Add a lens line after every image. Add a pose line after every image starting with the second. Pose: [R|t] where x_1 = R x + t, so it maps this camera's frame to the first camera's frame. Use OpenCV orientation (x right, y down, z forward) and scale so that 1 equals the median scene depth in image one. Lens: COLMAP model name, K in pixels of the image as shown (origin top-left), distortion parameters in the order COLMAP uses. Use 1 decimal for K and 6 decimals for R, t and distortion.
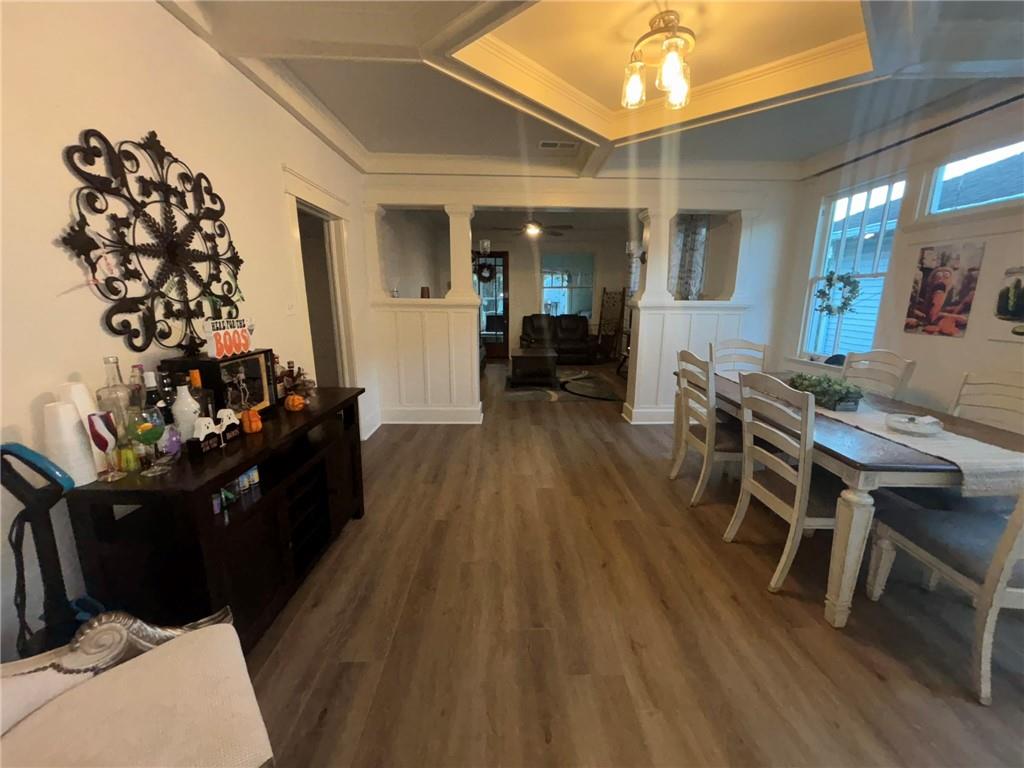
lens RADIAL K [[411.5, 0, 509.7], [0, 411.5, 384.7], [0, 0, 1]] dist [-0.002958, 0.000976]
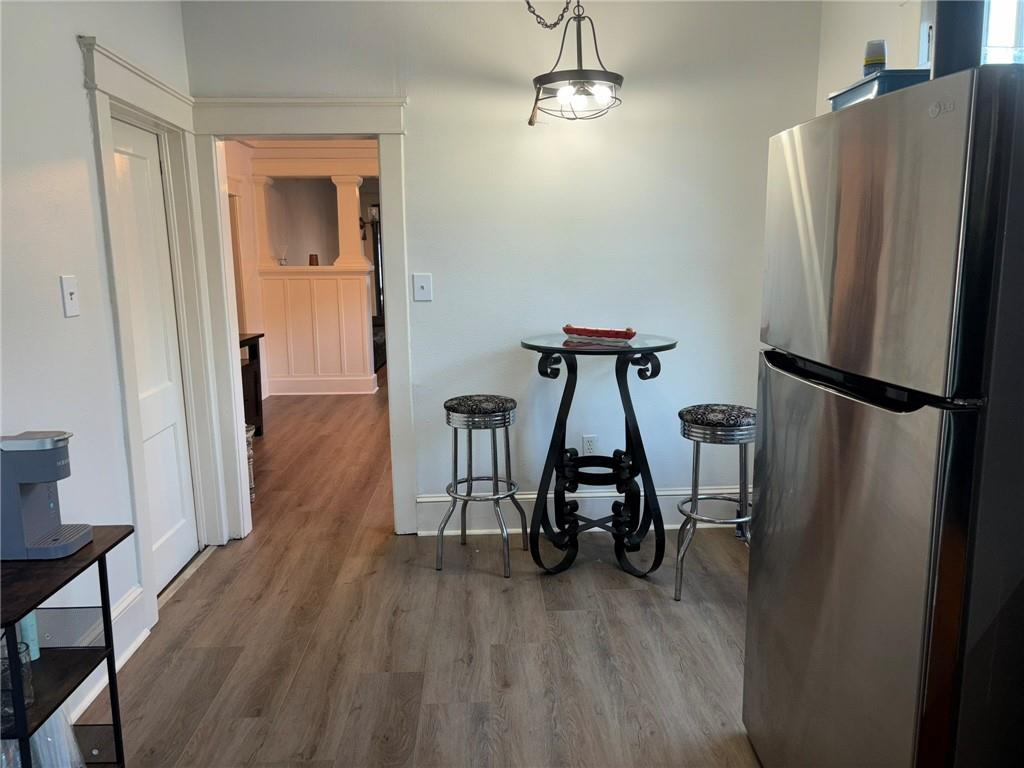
lens RADIAL K [[772.8, 0, 511.2], [0, 772.8, 390.0], [0, 0, 1]] dist [0.042298, -0.047583]
pose [[0.999423, -0.019733, 0.027657, 0.342513], [0.021109, 0.998508, -0.050362, 0.311848], [-0.026622, 0.050916, 0.998348, -1.393756]]
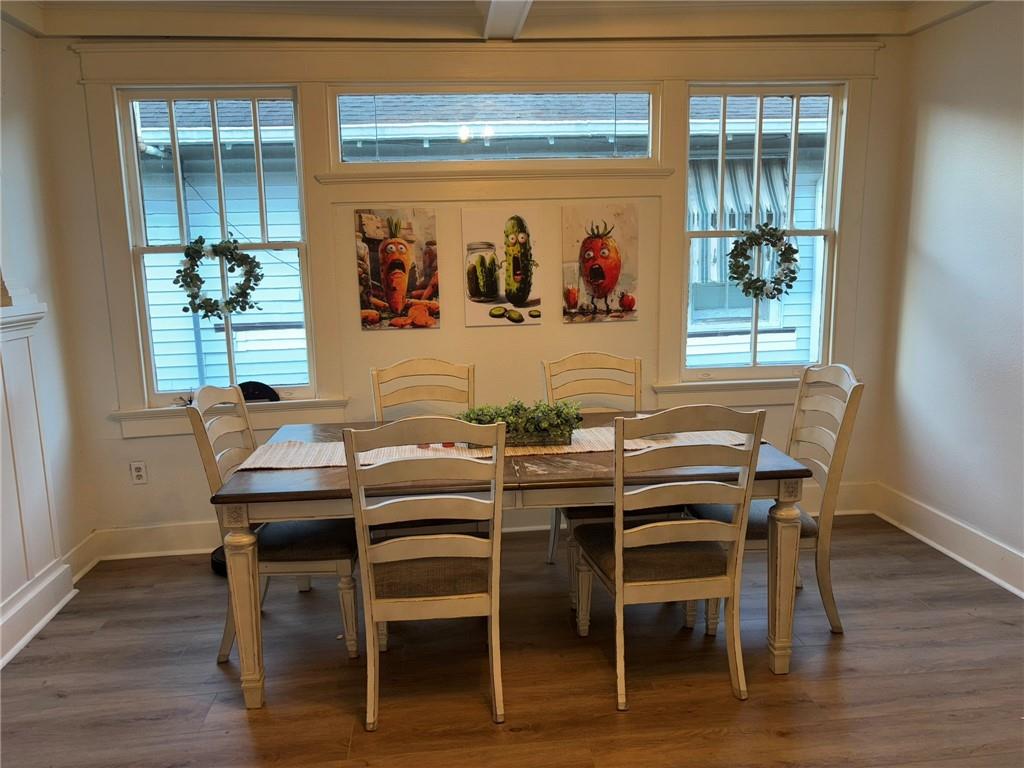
lens RADIAL K [[772.8, 0, 503.1], [0, 772.8, 390.6], [0, 0, 1]] dist [0.042298, -0.047583]
pose [[-0.094780, -0.174493, 0.980086, -0.392831], [0.233337, 0.953198, 0.192271, -0.257285], [-0.967766, 0.246914, -0.049629, 0.982368]]
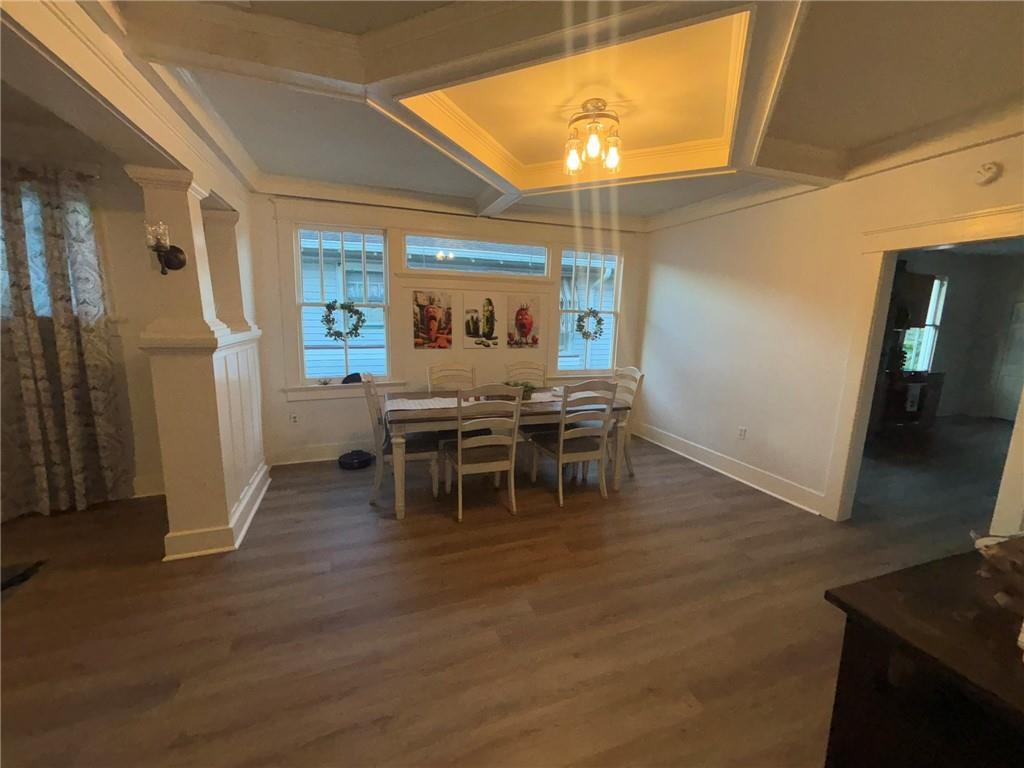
lens RADIAL K [[411.5, 0, 515.2], [0, 411.5, 386.9], [0, 0, 1]] dist [-0.002958, 0.000976]
pose [[-0.344687, -0.170026, 0.923191, -0.558161], [0.173195, 0.955057, 0.240560, -0.323214], [-0.922602, 0.242810, -0.299748, 1.296617]]
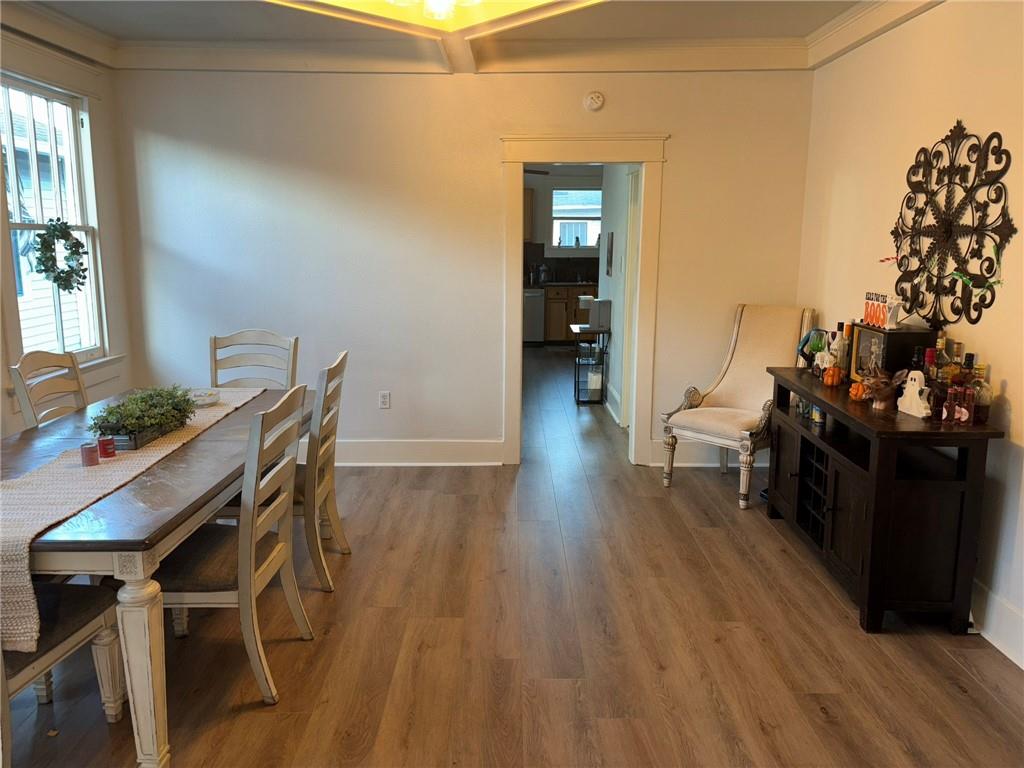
lens RADIAL K [[772.8, 0, 508.1], [0, 772.8, 375.2], [0, 0, 1]] dist [0.042298, -0.047583]
pose [[-0.999911, -0.008017, 0.010695, 0.166513], [-0.003311, 0.923791, 0.382883, -0.475891], [-0.012949, 0.382813, -0.923735, 1.925860]]
